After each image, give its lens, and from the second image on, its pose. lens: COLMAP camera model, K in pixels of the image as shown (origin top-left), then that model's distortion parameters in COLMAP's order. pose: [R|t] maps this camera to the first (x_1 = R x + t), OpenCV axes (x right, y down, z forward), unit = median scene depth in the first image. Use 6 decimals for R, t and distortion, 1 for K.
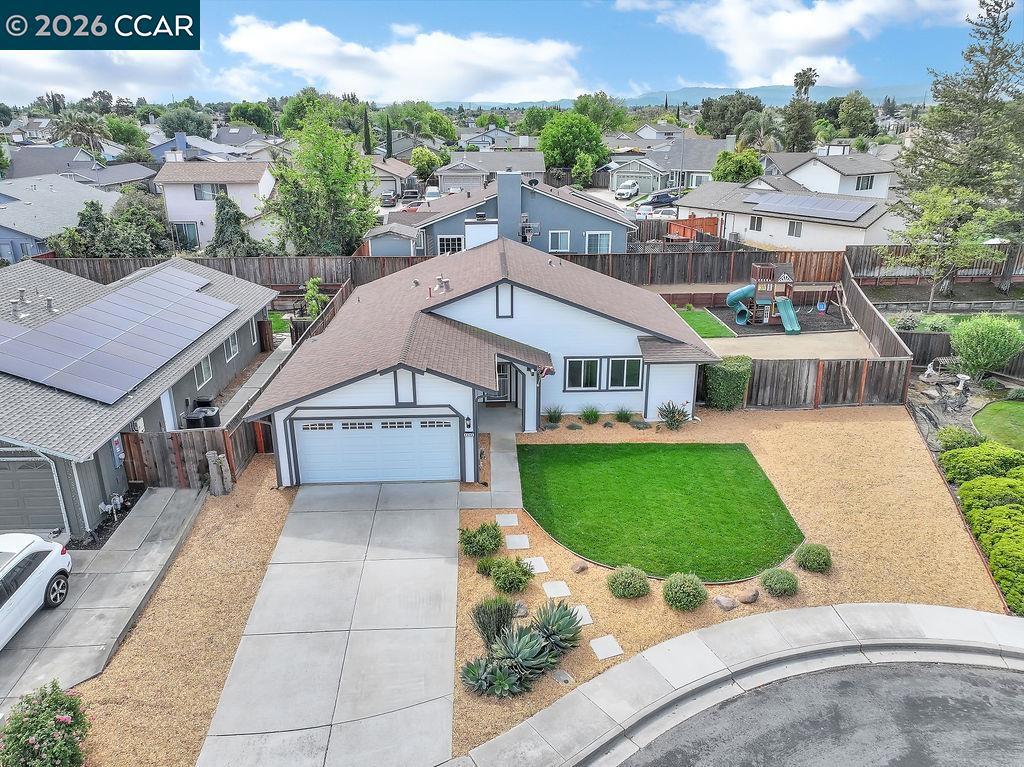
lens RADIAL K [[737.3, 0, 515.7], [0, 737.3, 381.0], [0, 0, 1]] dist [-0.004040, 0.020427]
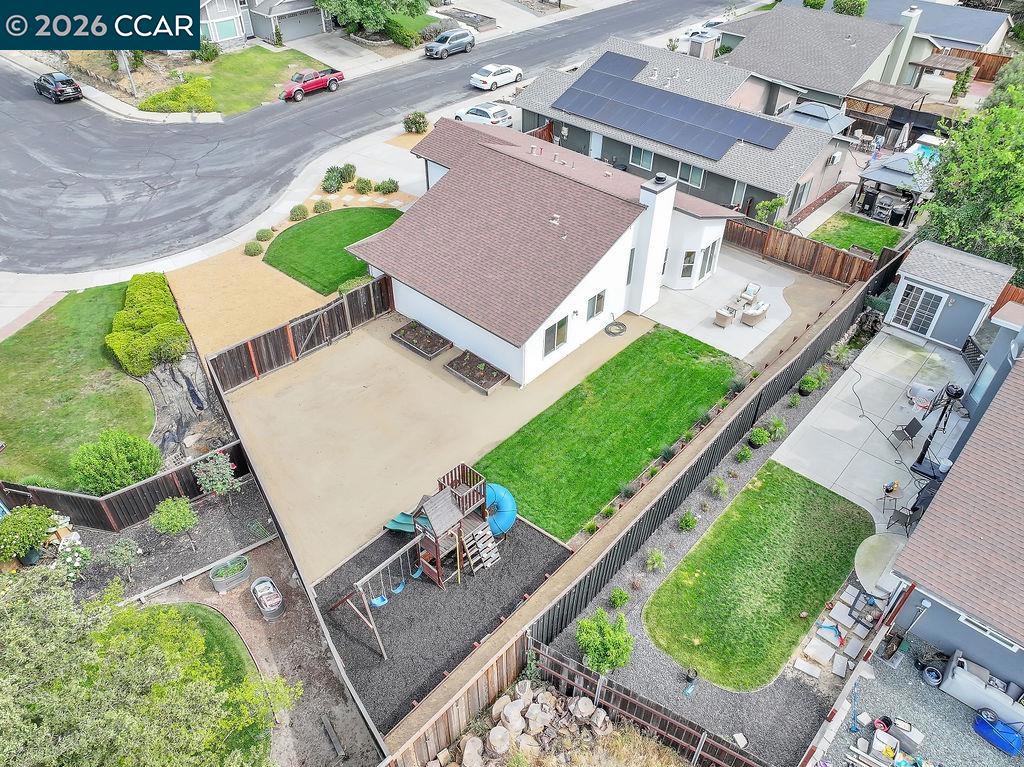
lens RADIAL K [[737.3, 0, 515.7], [0, 737.3, 381.0], [0, 0, 1]] dist [-0.004040, 0.020427]
pose [[-0.701293, 0.454348, -0.549324, 0.887133], [-0.248423, 0.566514, 0.785715, -0.978776], [0.668188, 0.687481, -0.284421, 1.747462]]
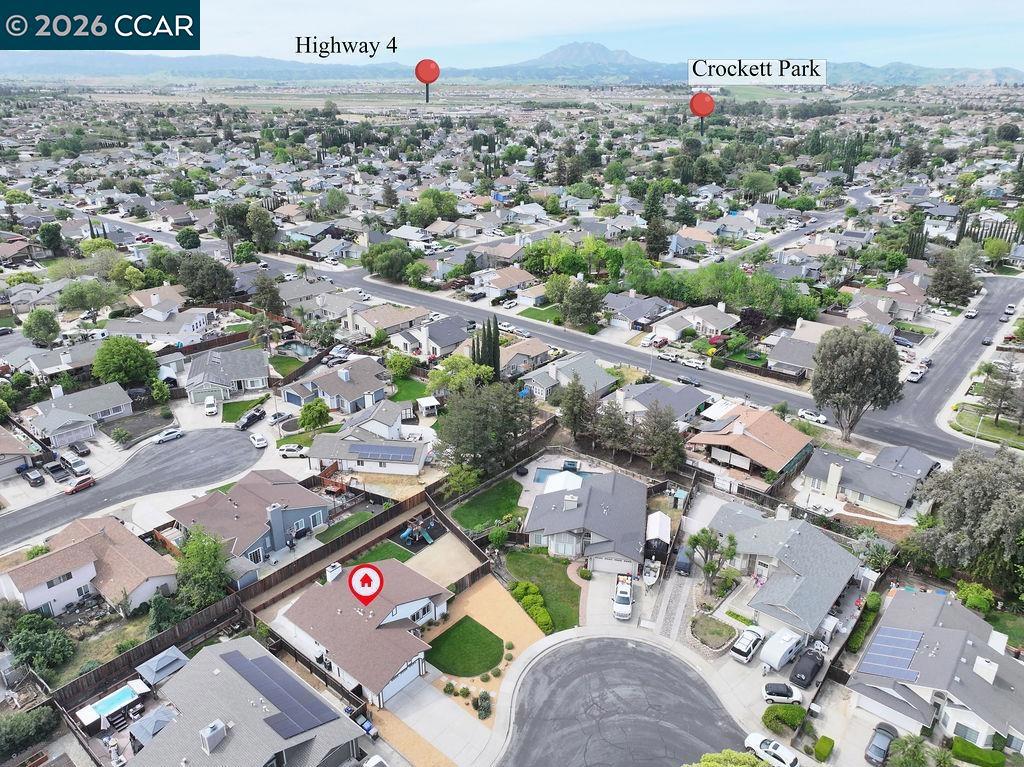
lens RADIAL K [[721.0, 0, 512.0], [0, 721.0, 383.5], [0, 0, 1]] dist [-0.000731, 0.000816]
pose [[0.672406, -0.281800, 0.684440, -1.474238], [0.246062, 0.957203, 0.152368, -1.354154], [-0.698086, 0.065962, 0.712970, -1.505631]]
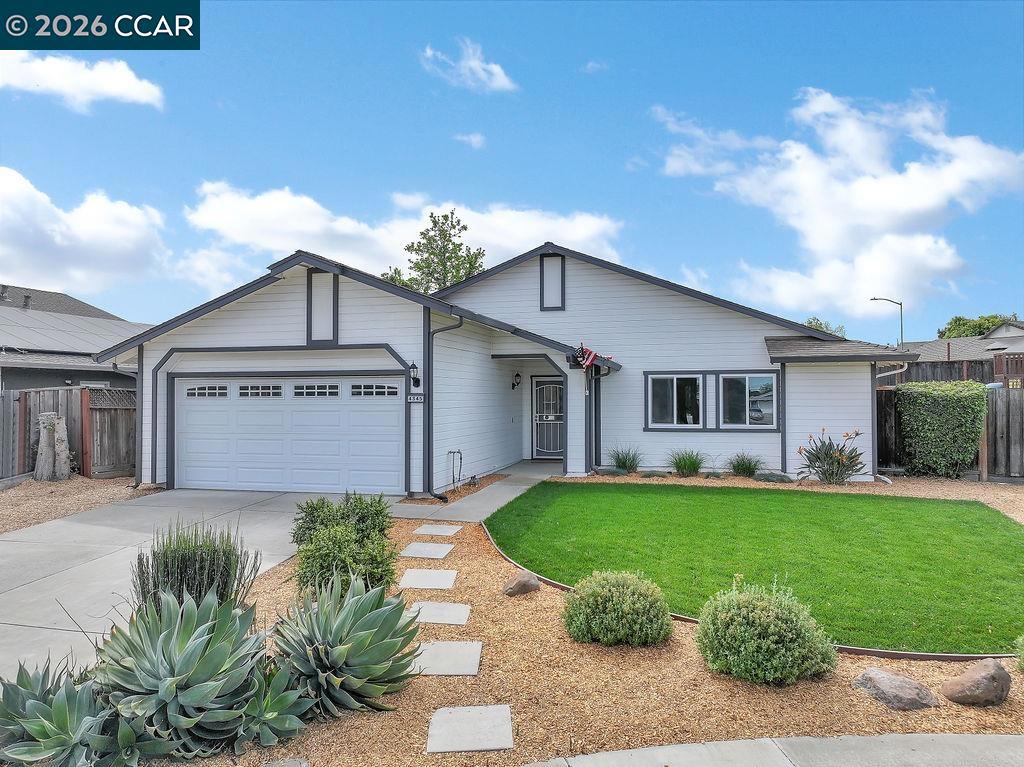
lens RADIAL K [[737.3, 0, 515.7], [0, 737.3, 381.0], [0, 0, 1]] dist [-0.004040, 0.020427]
pose [[0.955298, -0.005590, -0.295593, 0.157815], [-0.099437, 0.935498, -0.339051, 0.214824], [0.278422, 0.353288, 0.893123, 0.433854]]
